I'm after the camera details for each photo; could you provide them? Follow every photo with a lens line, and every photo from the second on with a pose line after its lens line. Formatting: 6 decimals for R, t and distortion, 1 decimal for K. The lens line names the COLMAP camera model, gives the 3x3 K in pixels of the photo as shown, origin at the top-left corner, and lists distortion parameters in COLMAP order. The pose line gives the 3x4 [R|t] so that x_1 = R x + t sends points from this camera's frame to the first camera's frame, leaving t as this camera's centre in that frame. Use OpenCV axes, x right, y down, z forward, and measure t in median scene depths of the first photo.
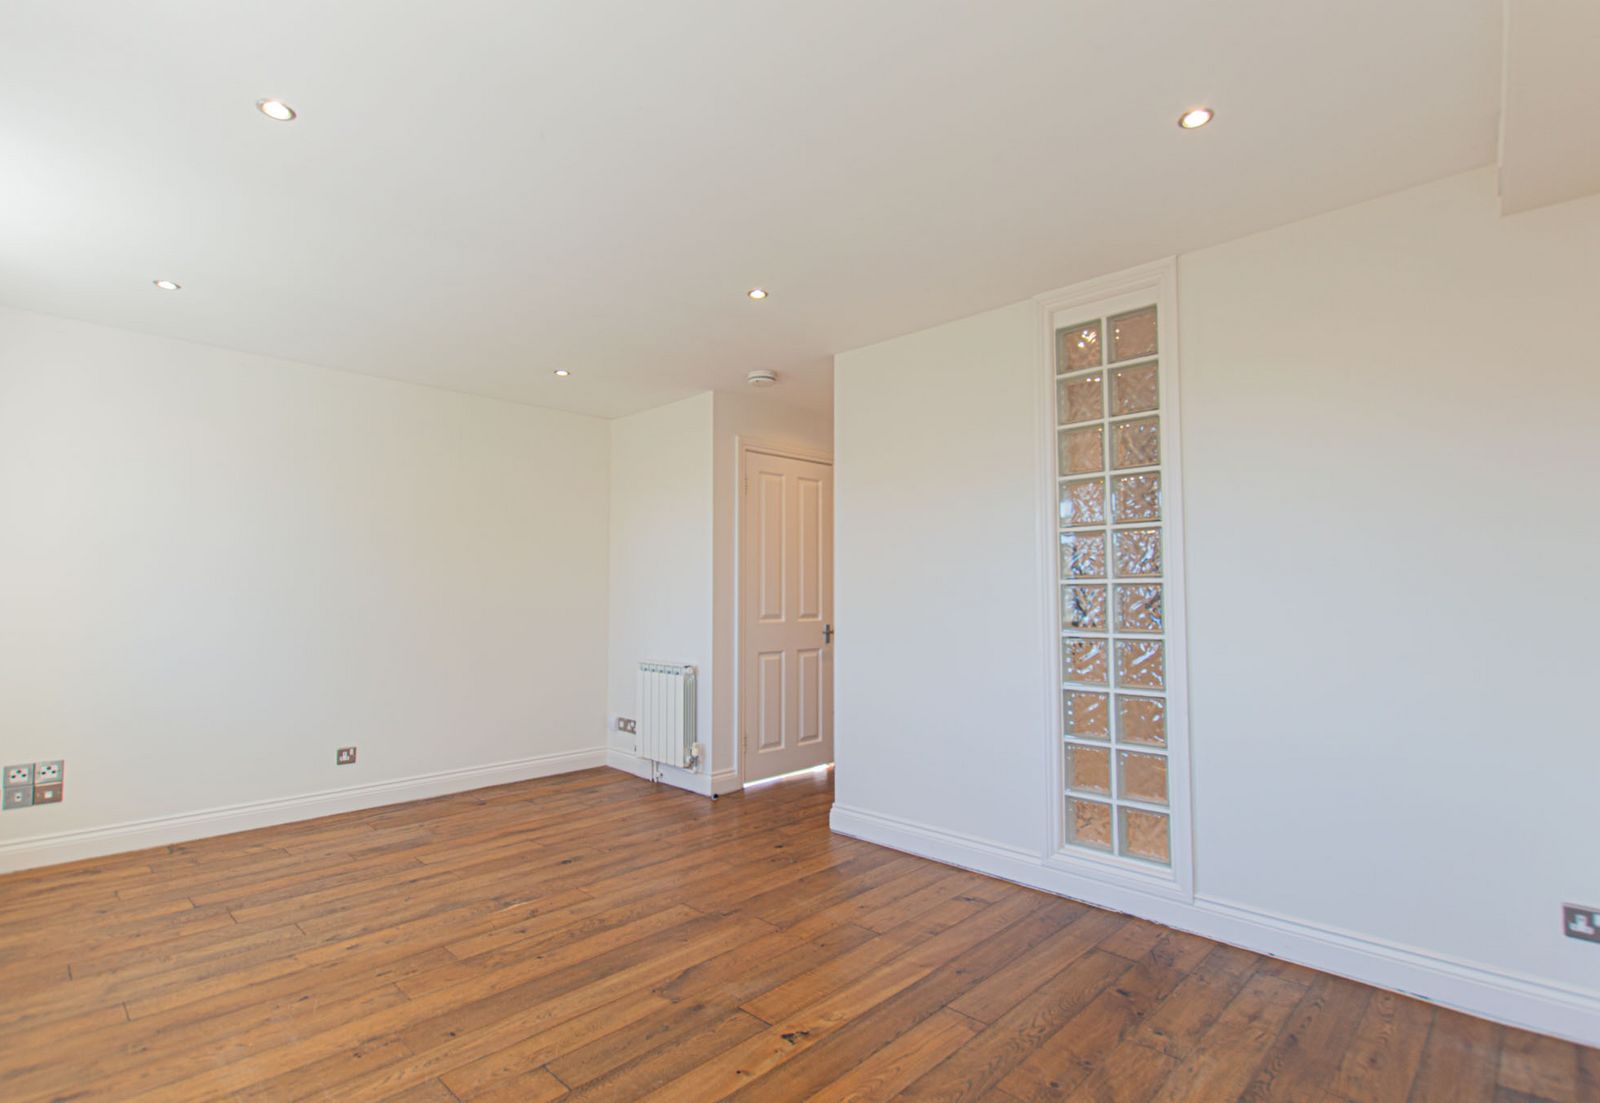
lens RADIAL K [[769.1, 0, 821.1], [0, 769.1, 556.0], [0, 0, 1]] dist [0.003577, -0.001047]
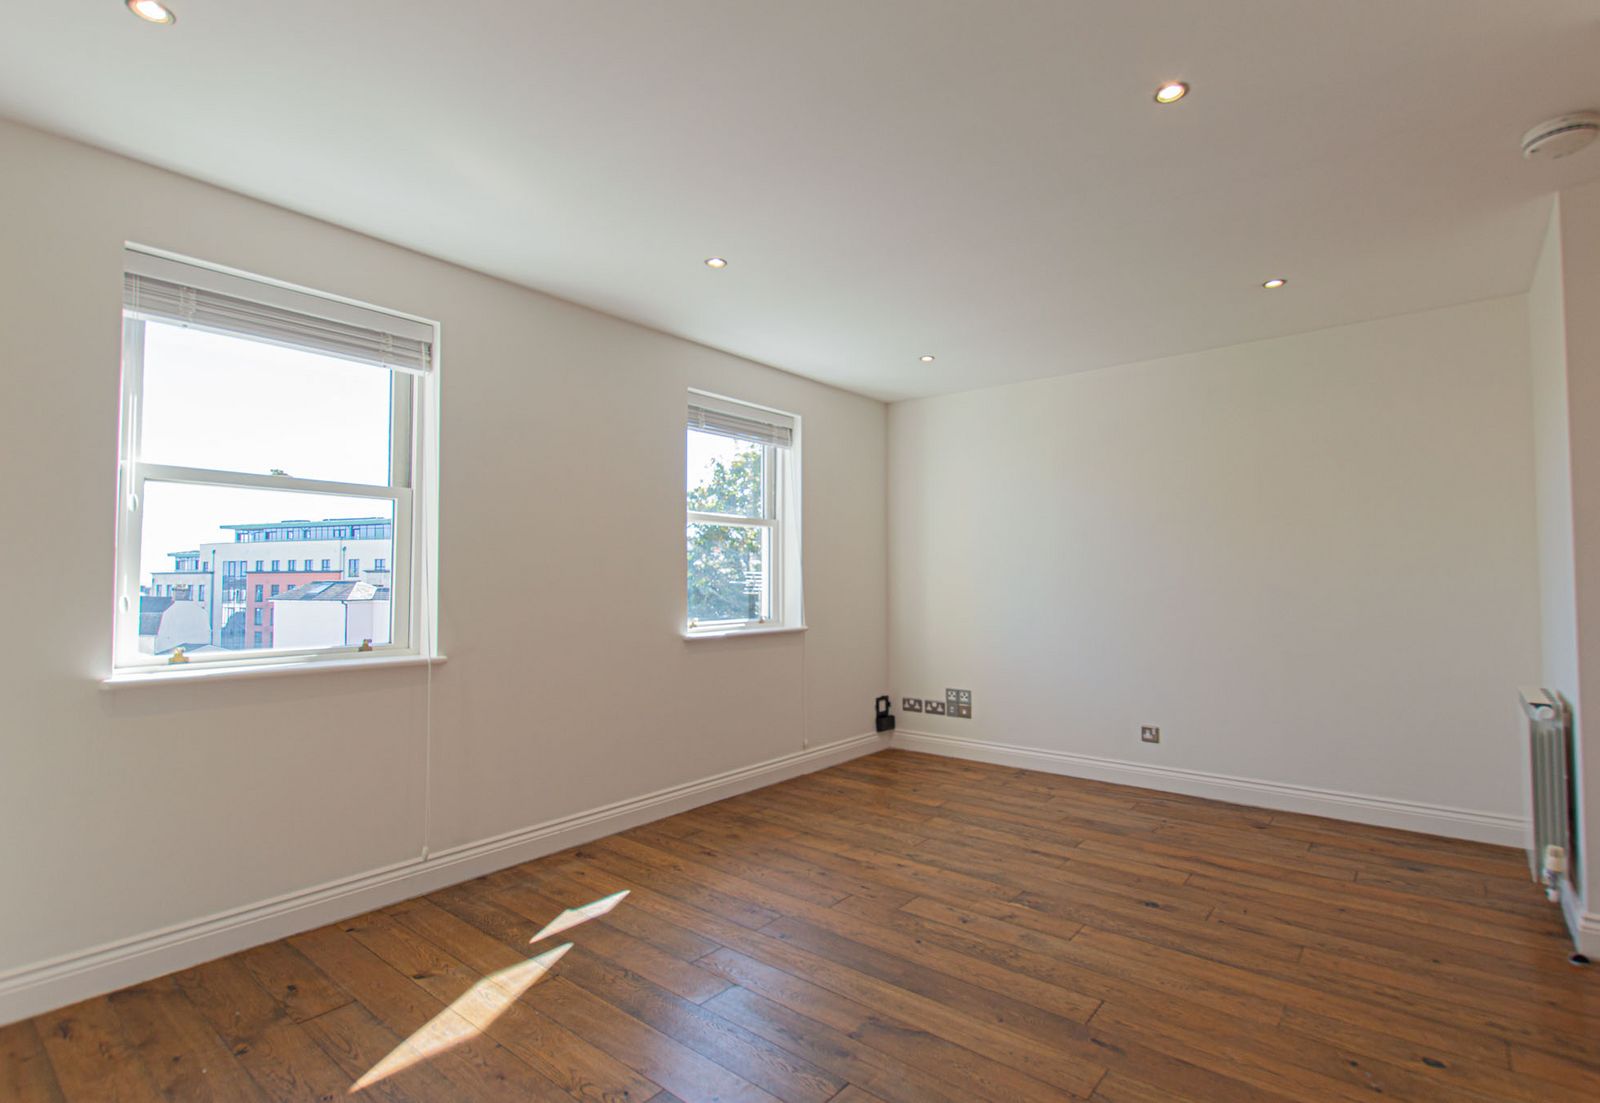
lens RADIAL K [[769.1, 0, 821.1], [0, 769.1, 556.0], [0, 0, 1]] dist [0.003577, -0.001047]
pose [[0.080735, -0.032020, -0.996221, 0.523363], [0.052832, 0.998216, -0.027803, 0.038318], [0.995334, -0.050388, 0.082283, 0.681638]]
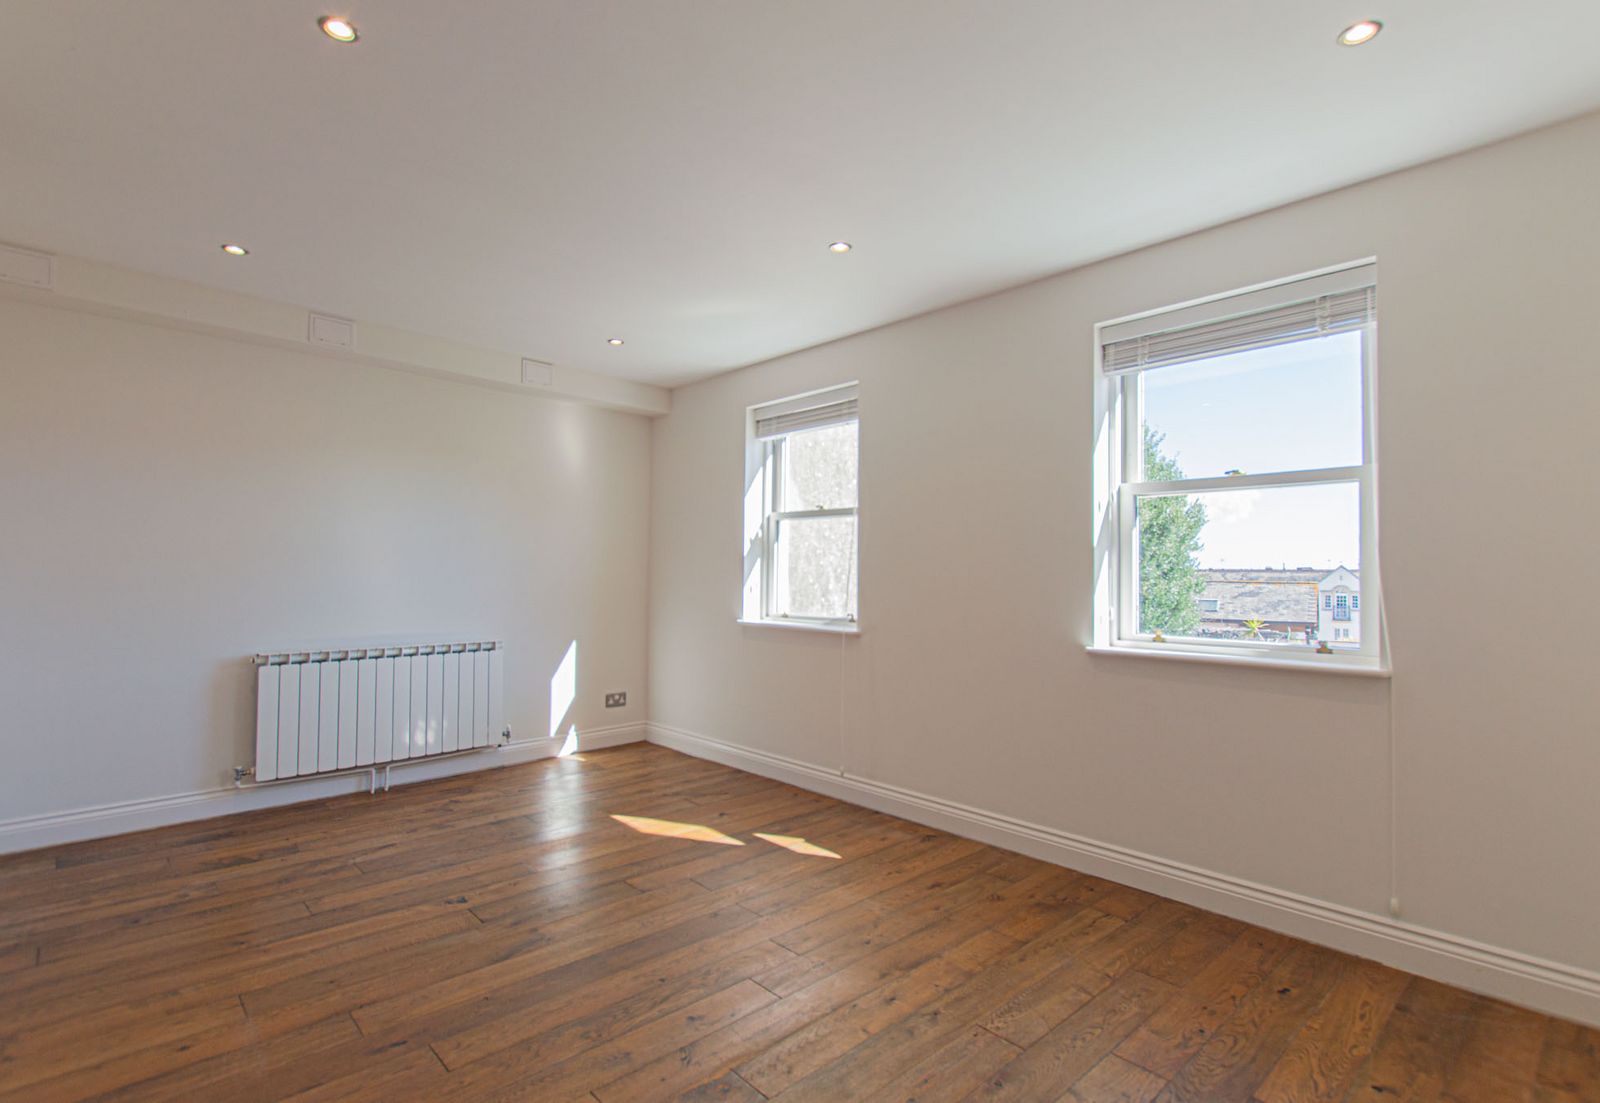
lens RADIAL K [[782.8, 0, 809.1], [0, 782.8, 554.0], [0, 0, 1]] dist [0.009264, -0.000482]
pose [[-0.997502, -0.006001, 0.070380, -0.493249], [-0.011359, 0.997045, -0.075976, 0.086772], [-0.069716, -0.076586, -0.994623, 1.593660]]
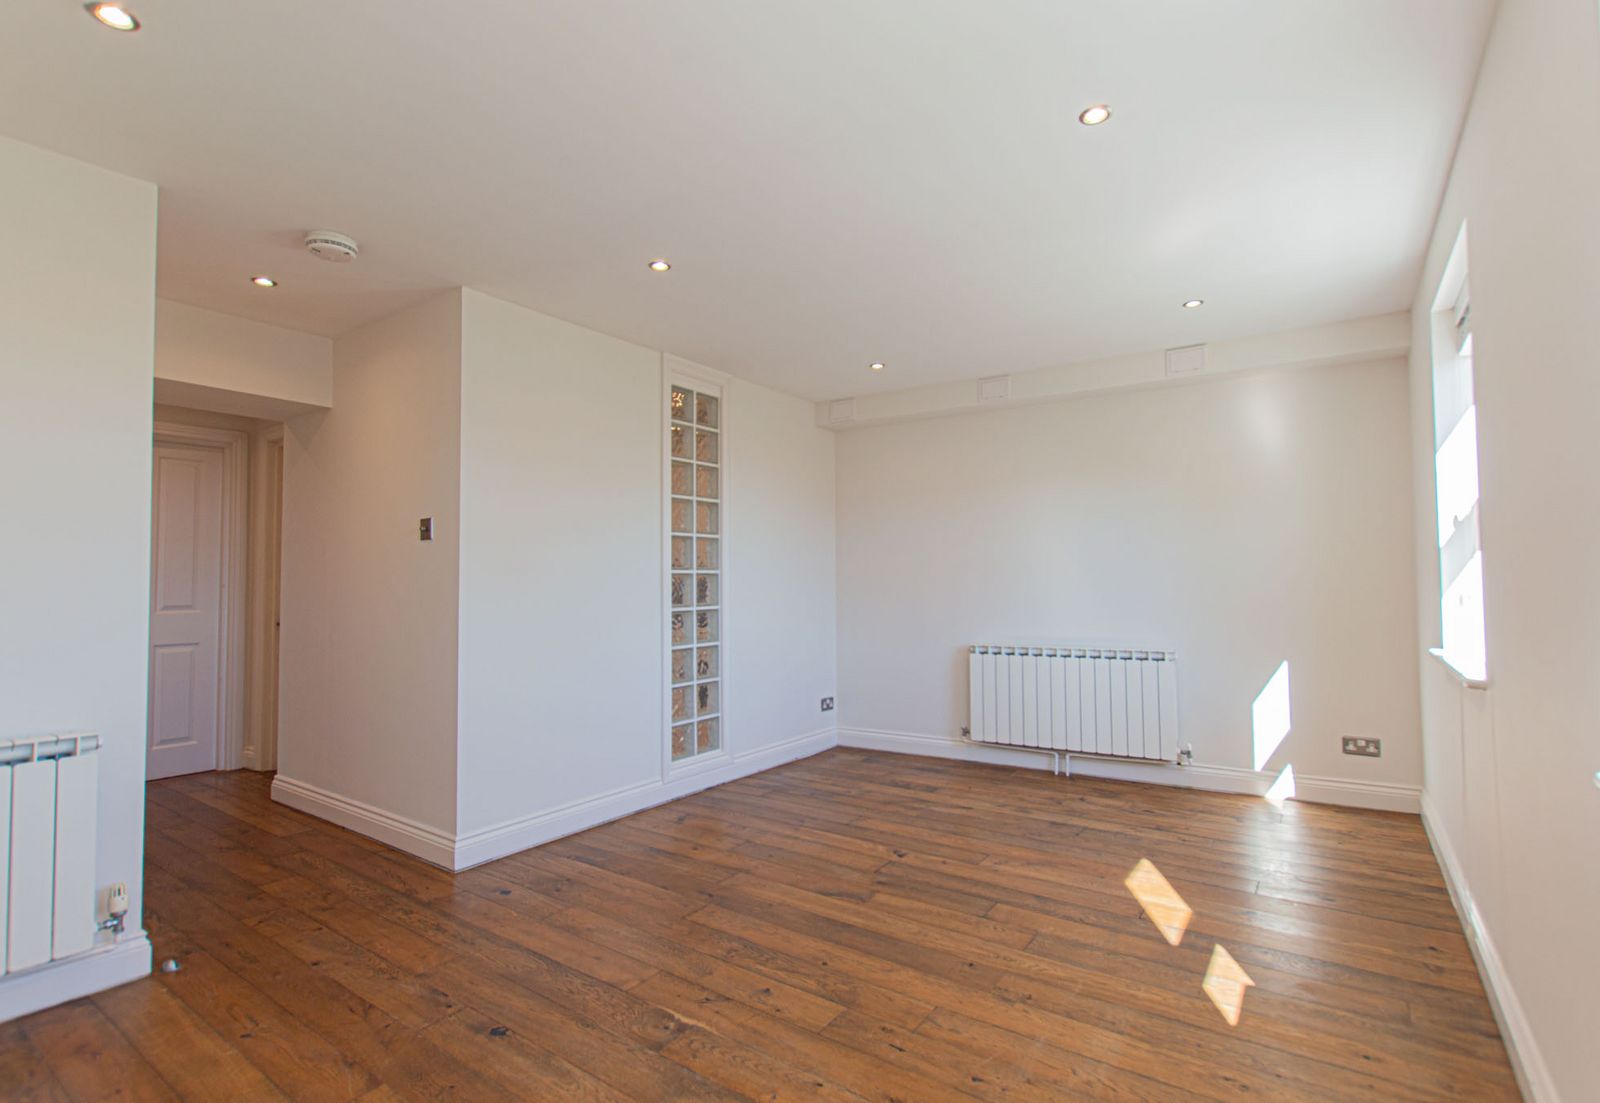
lens RADIAL K [[754.7, 0, 806.2], [0, 754.7, 553.8], [0, 0, 1]] dist [0.004924, -0.000425]
pose [[-0.133928, 0.038793, 0.990231, -1.074907], [-0.039736, 0.998220, -0.044480, 0.055187], [-0.990194, -0.045305, -0.132148, 0.971321]]
